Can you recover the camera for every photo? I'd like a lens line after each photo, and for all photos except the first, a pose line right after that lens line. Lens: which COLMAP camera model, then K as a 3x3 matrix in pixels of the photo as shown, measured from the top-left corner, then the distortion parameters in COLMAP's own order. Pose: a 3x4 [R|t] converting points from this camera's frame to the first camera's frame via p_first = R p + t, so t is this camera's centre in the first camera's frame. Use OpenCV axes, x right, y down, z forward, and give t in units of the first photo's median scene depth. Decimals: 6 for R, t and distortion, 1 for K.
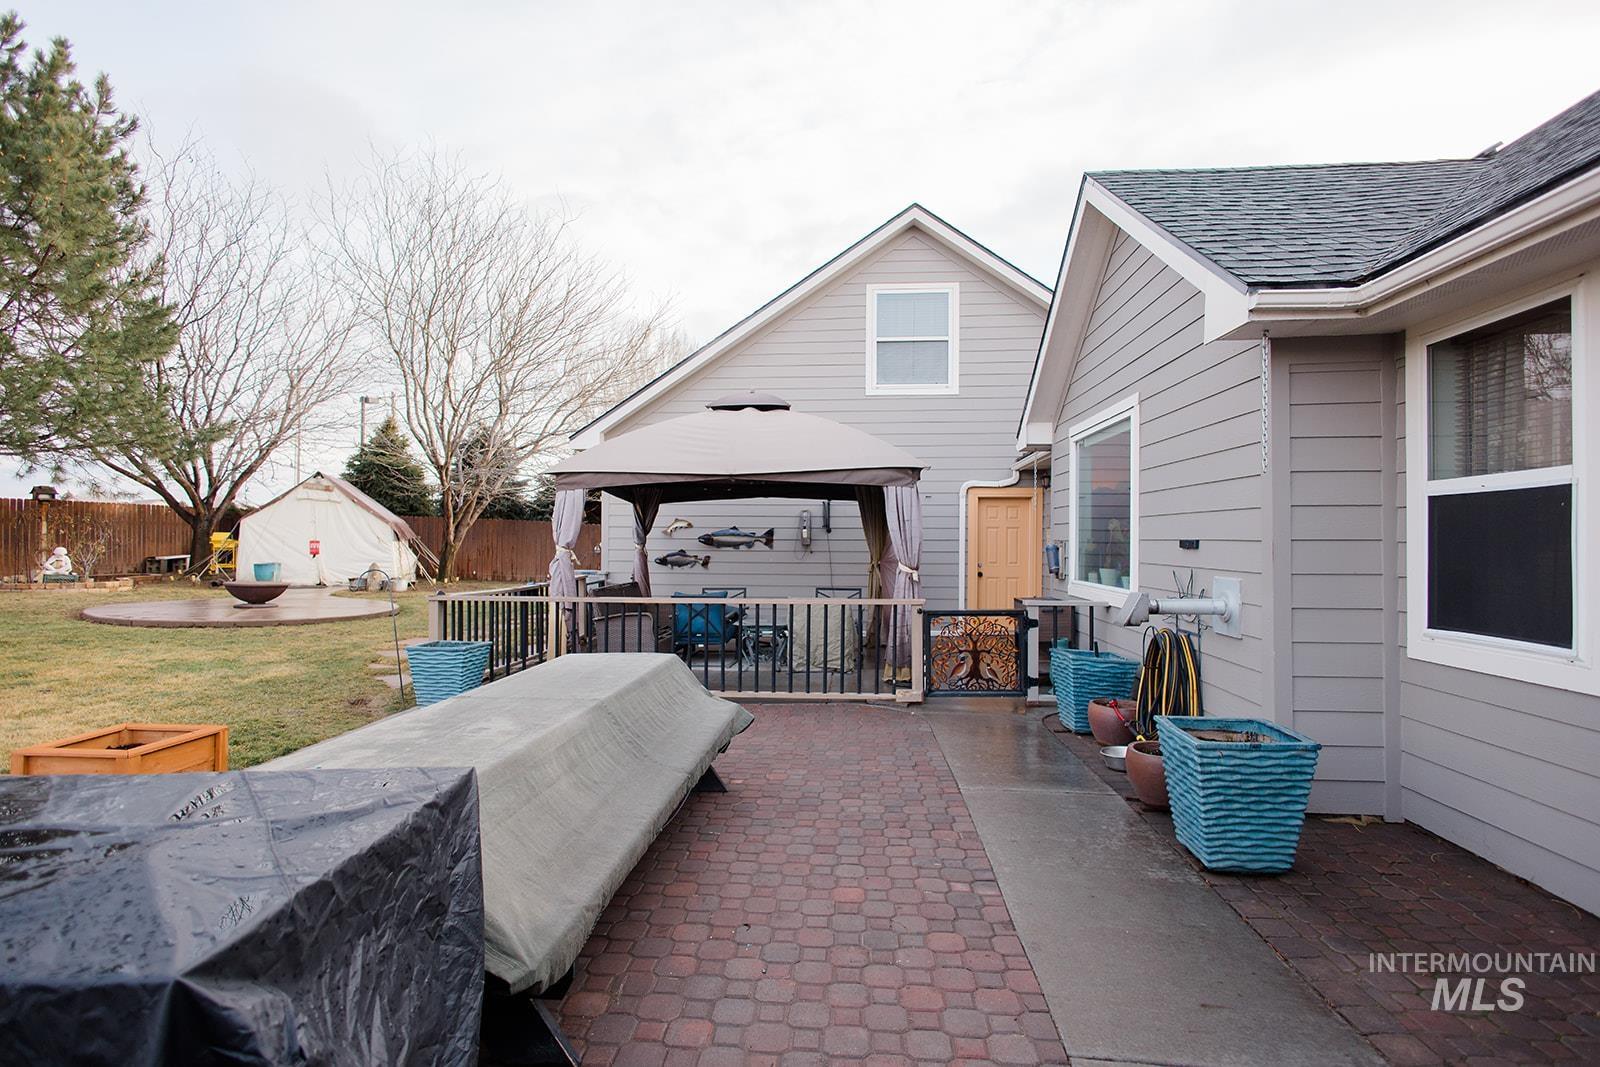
lens RADIAL K [[778.5, 0, 800.1], [0, 778.5, 542.2], [0, 0, 1]] dist [-0.001195, -0.000407]
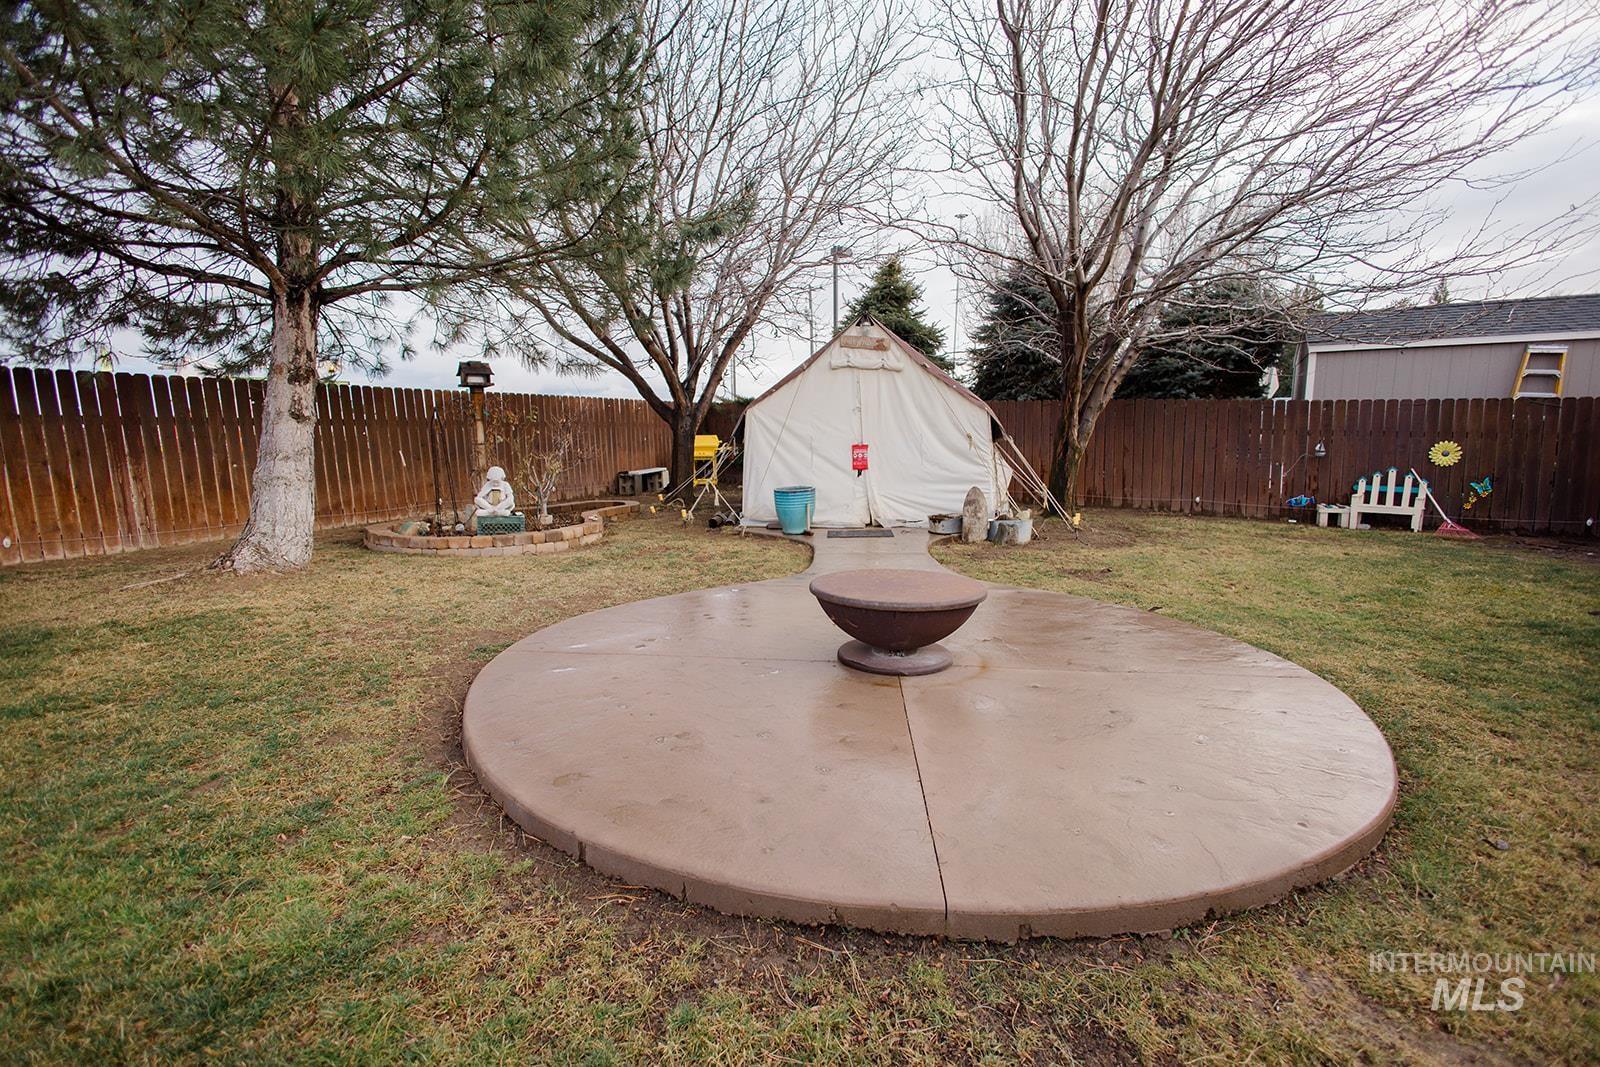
lens RADIAL K [[721.0, 0, 798.9], [0, 721.0, 542.8], [0, 0, 1]] dist [0.001145, 0.000031]
pose [[0.897526, 0.039714, -0.439169, -0.448063], [0.024258, 0.989981, 0.139100, -0.005512], [0.440294, -0.135500, 0.887570, 0.535660]]
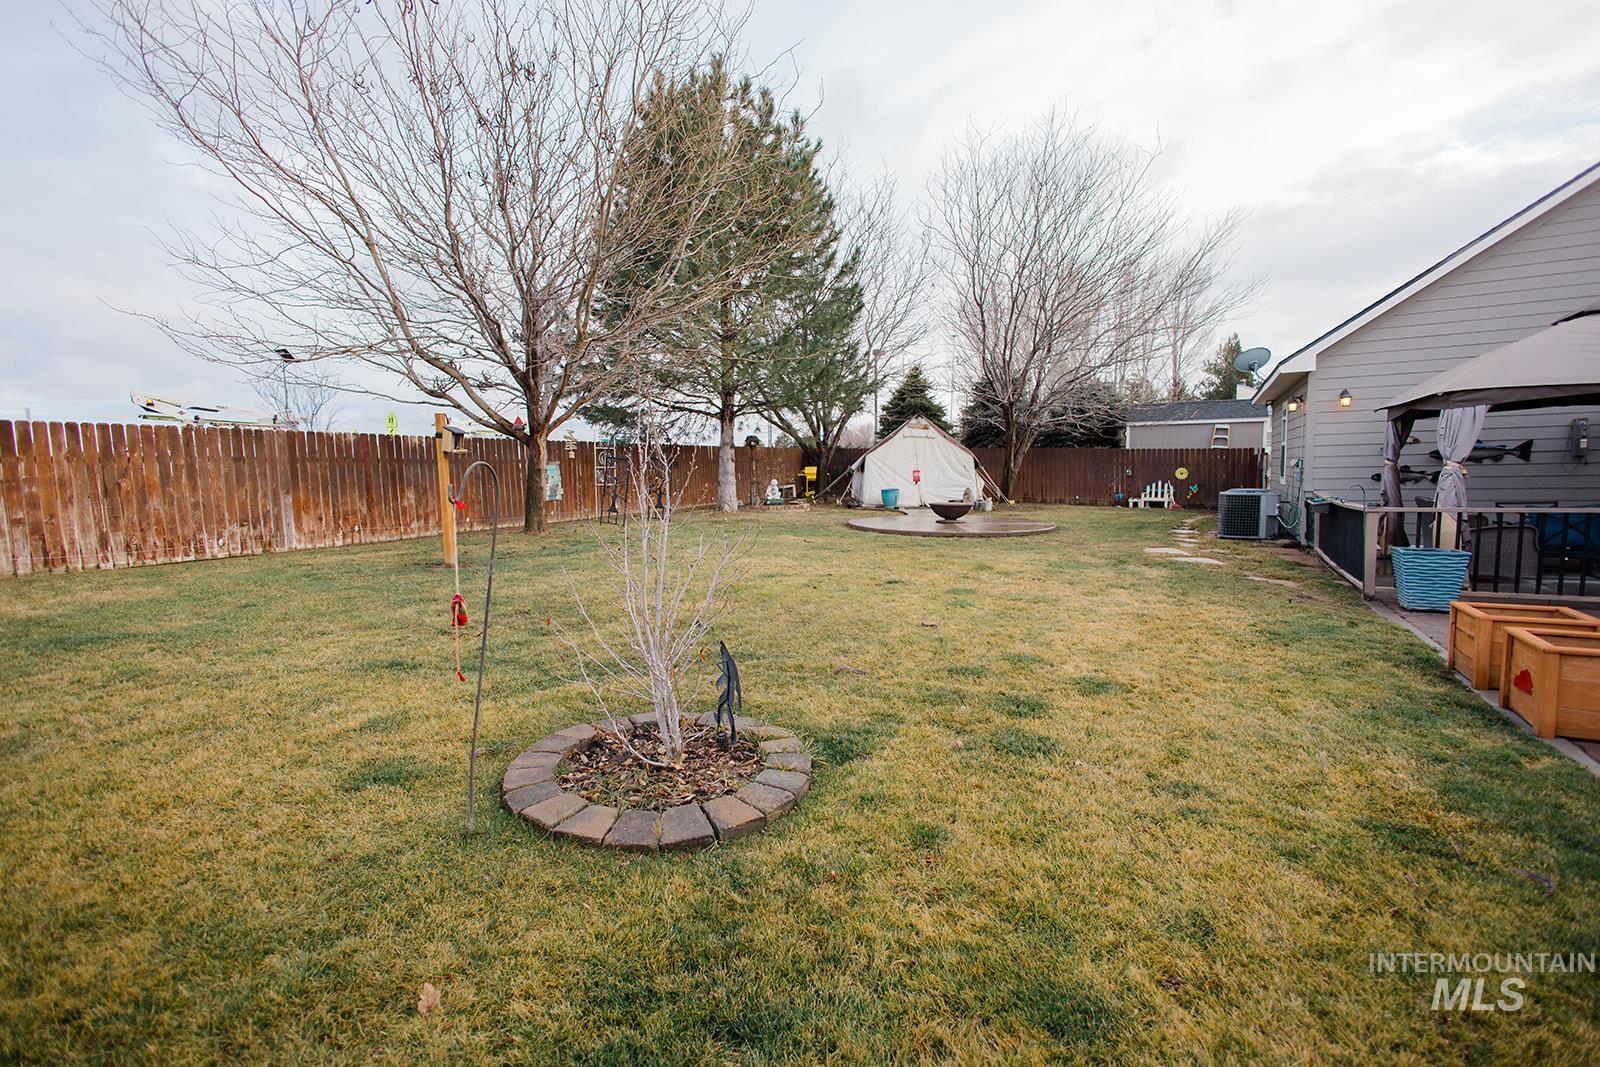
lens RADIAL K [[721.0, 0, 799.7], [0, 721.0, 537.2], [0, 0, 1]] dist [0.001145, 0.000031]
pose [[0.907031, 0.010867, -0.420924, -0.317913], [0.028440, 0.995803, 0.086992, -0.001111], [0.420103, -0.090875, 0.902915, -0.117969]]
